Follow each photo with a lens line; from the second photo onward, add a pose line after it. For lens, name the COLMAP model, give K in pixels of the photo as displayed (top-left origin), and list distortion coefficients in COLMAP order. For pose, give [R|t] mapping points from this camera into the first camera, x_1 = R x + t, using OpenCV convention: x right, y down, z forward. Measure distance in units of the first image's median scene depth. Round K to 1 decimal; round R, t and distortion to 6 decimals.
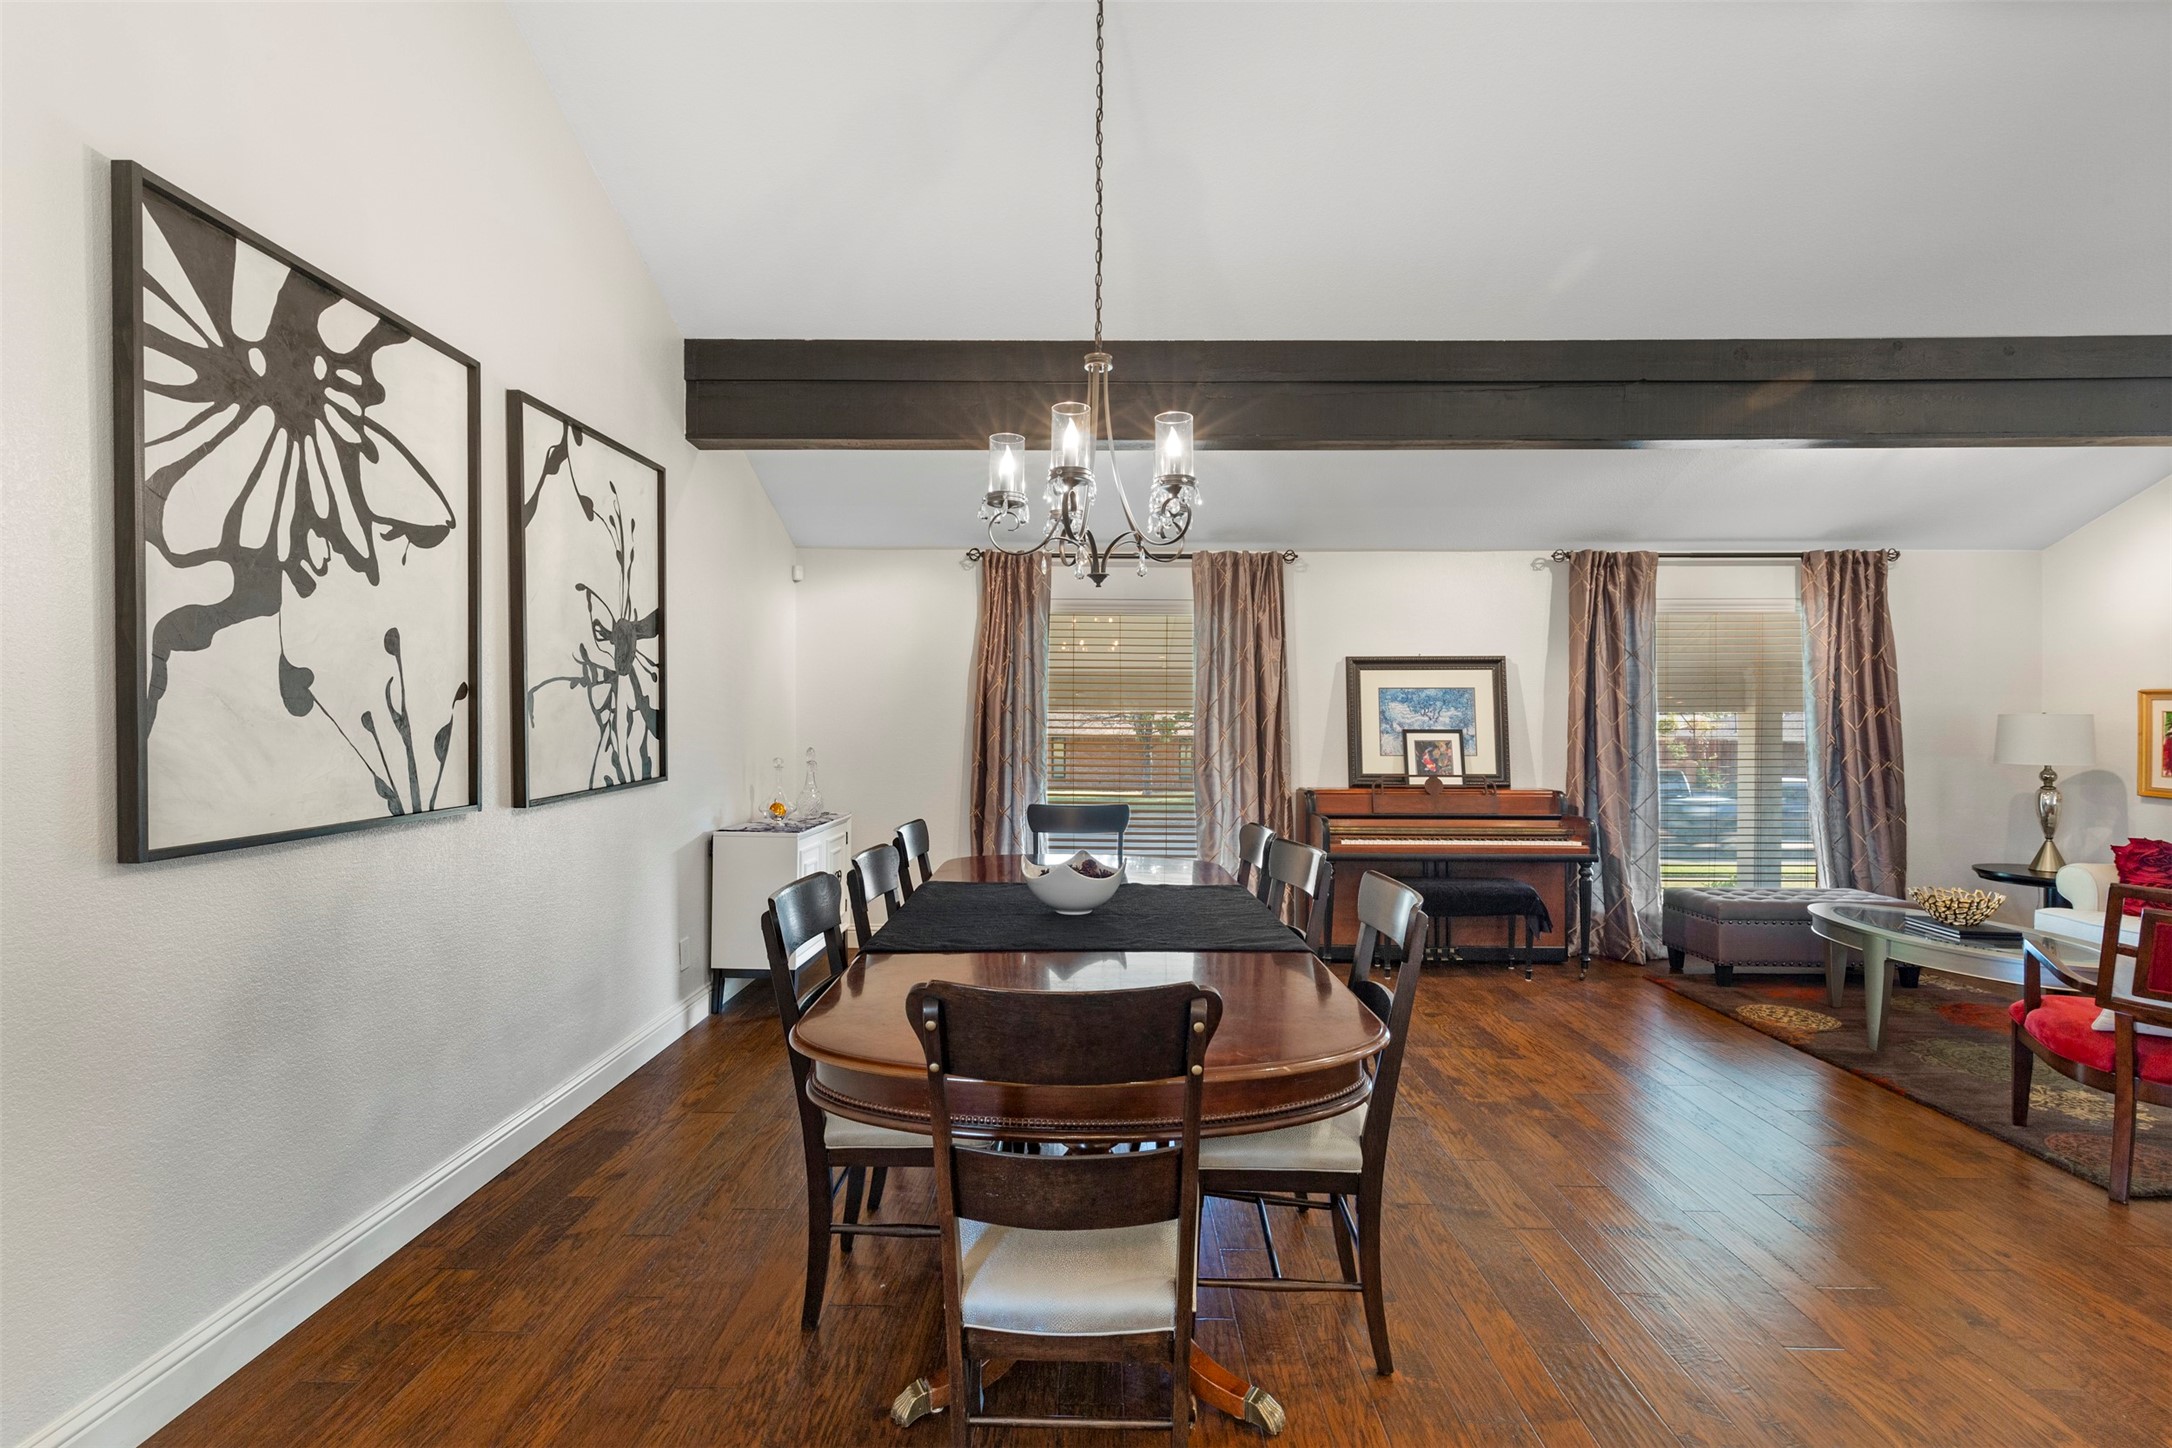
lens RADIAL K [[983.4, 0, 1080.6], [0, 983.4, 725.5], [0, 0, 1]] dist [0.007932, -0.000420]
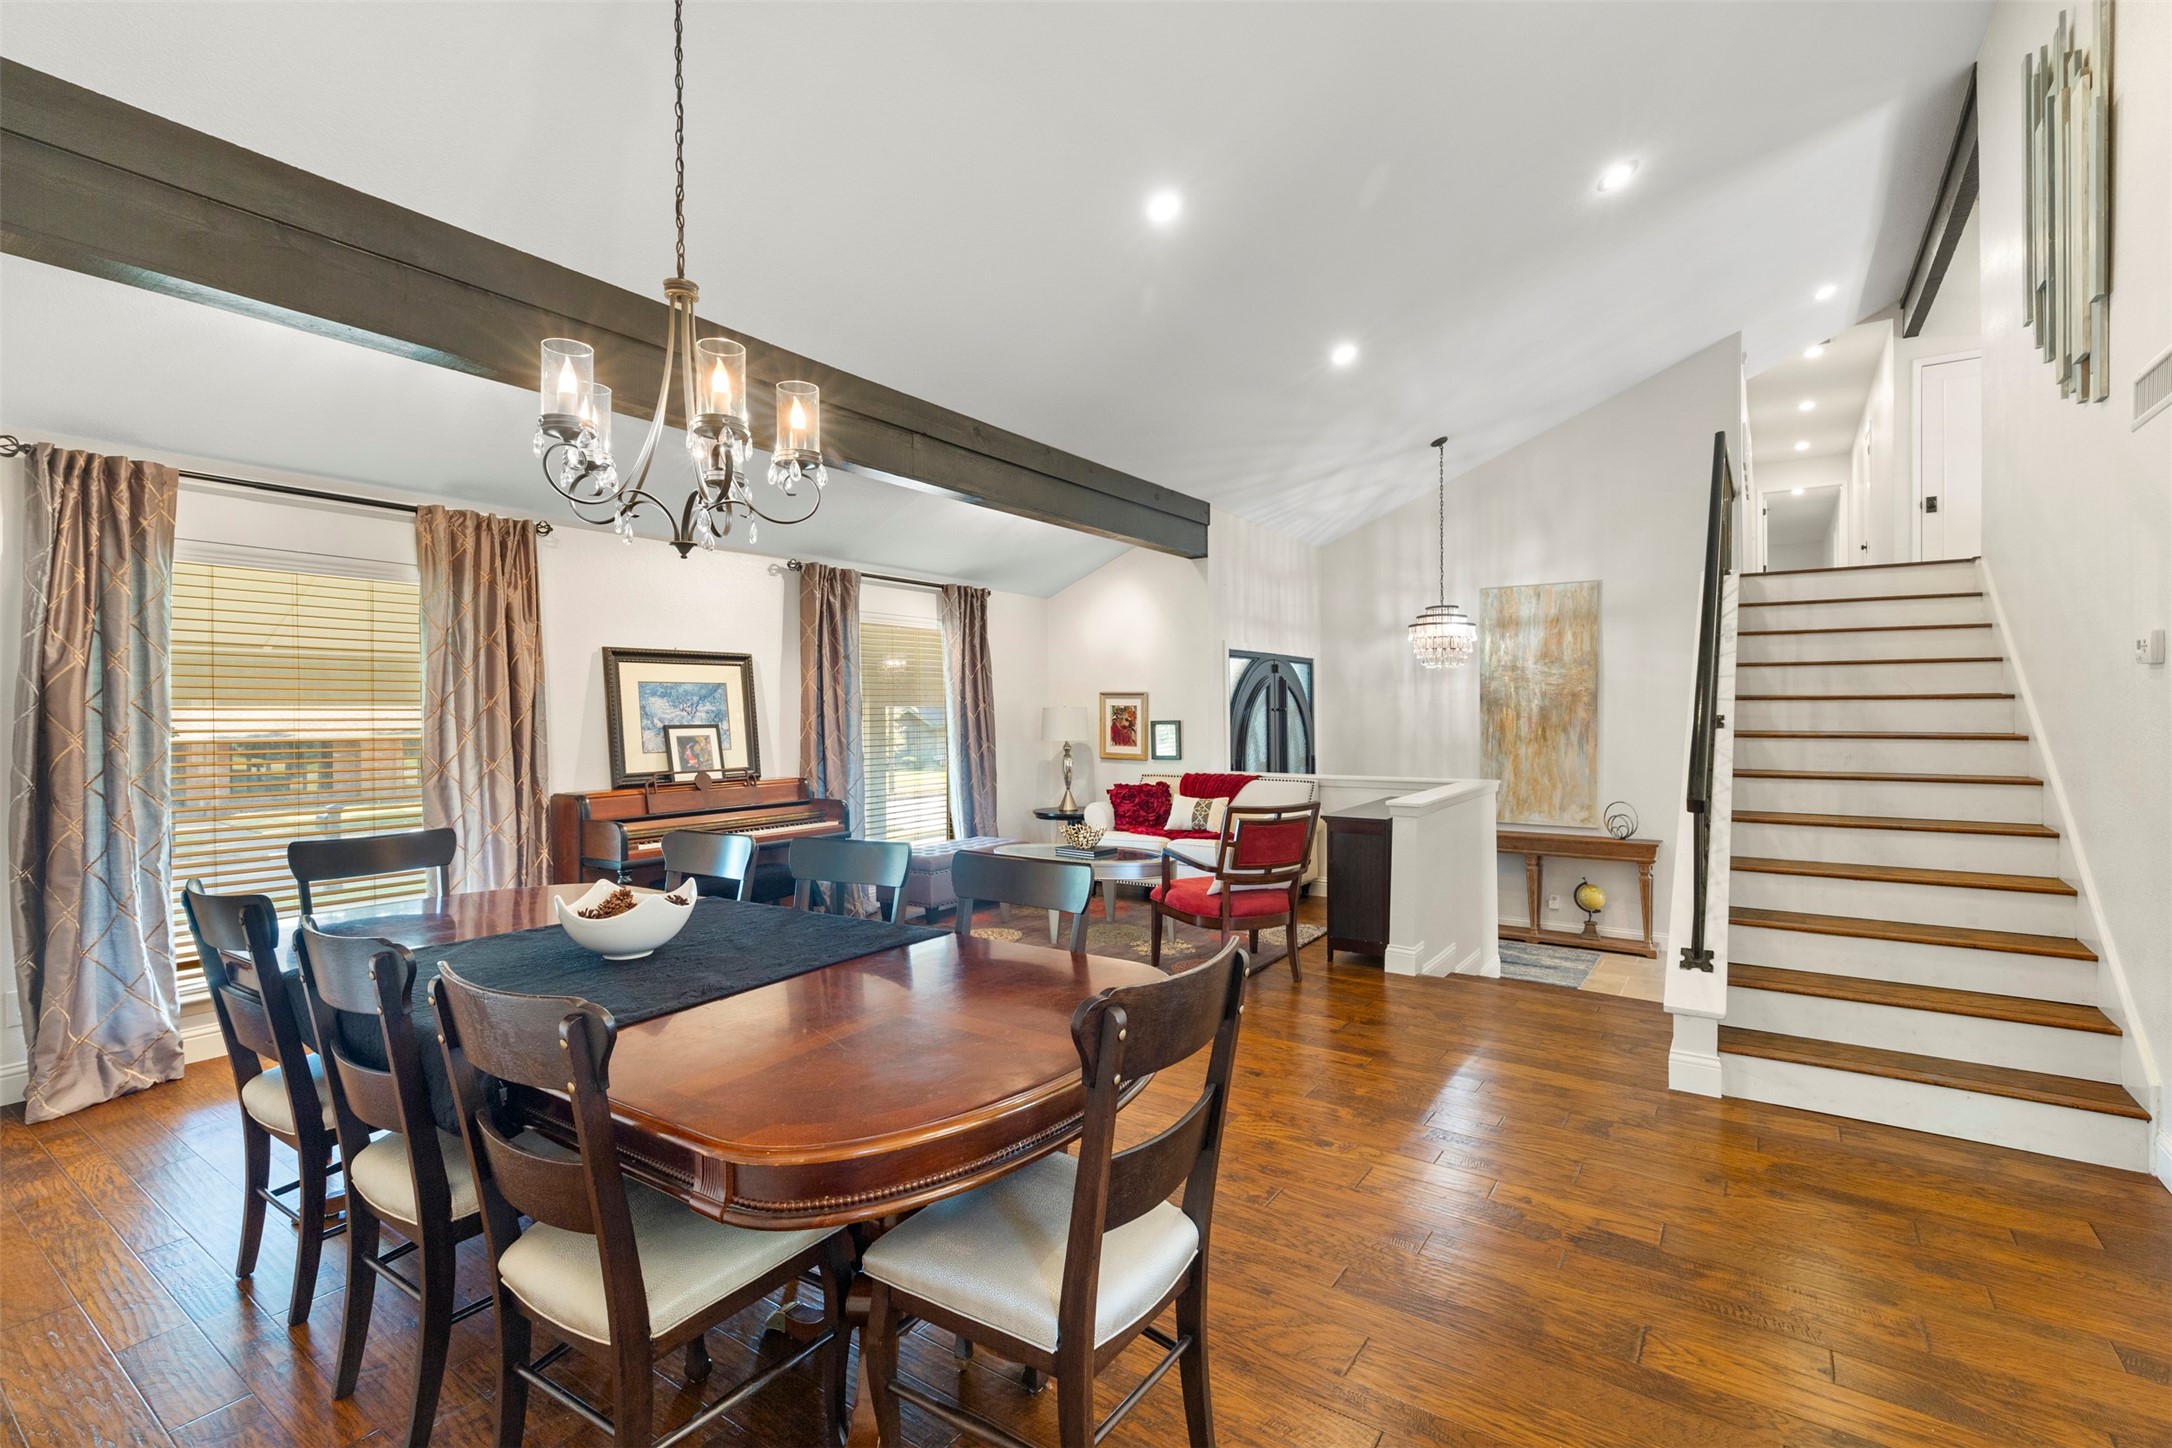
lens RADIAL K [[978.9, 0, 1081.0], [0, 978.9, 714.8], [0, 0, 1]] dist [0.006704, -0.000078]
pose [[0.560252, -0.009111, 0.828272, -0.261426], [0.014147, 0.999899, 0.001430, -0.002003], [-0.828202, 0.010916, 0.560324, 0.134646]]
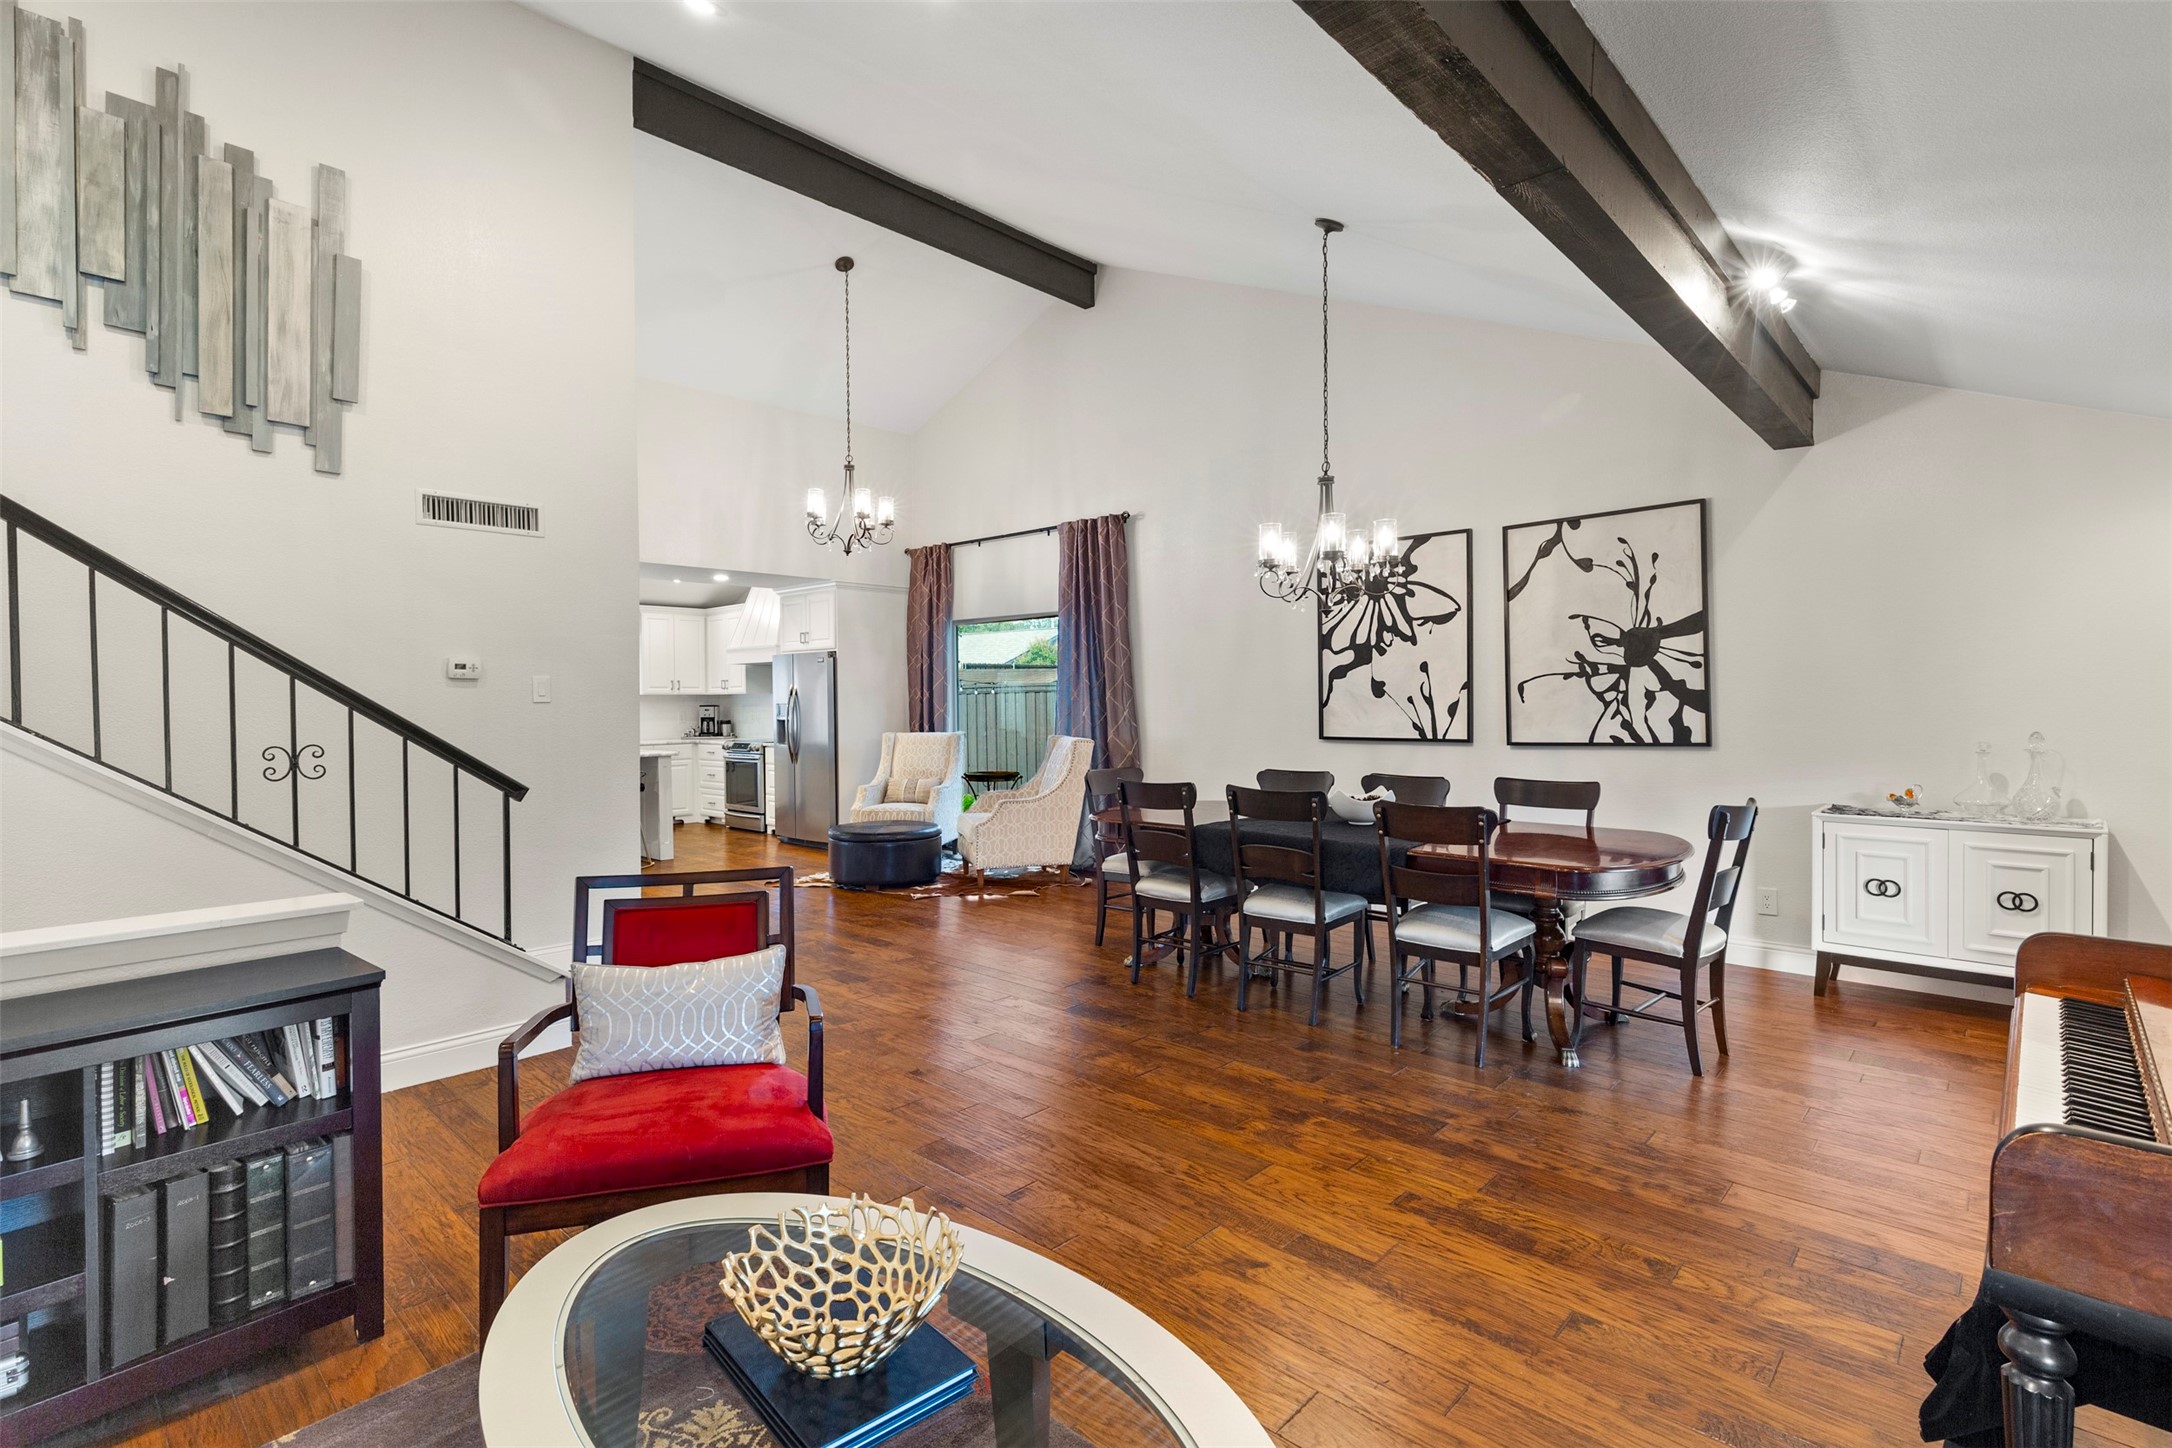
lens RADIAL K [[1015.1, 0, 1073.2], [0, 1015.1, 717.8], [0, 0, 1]] dist [0.004896, -0.000060]
pose [[-0.674619, 0.014720, -0.738019, 0.828257], [0.000020, 0.999802, 0.019923, -0.004667], [0.738166, 0.013426, -0.674485, 0.978910]]
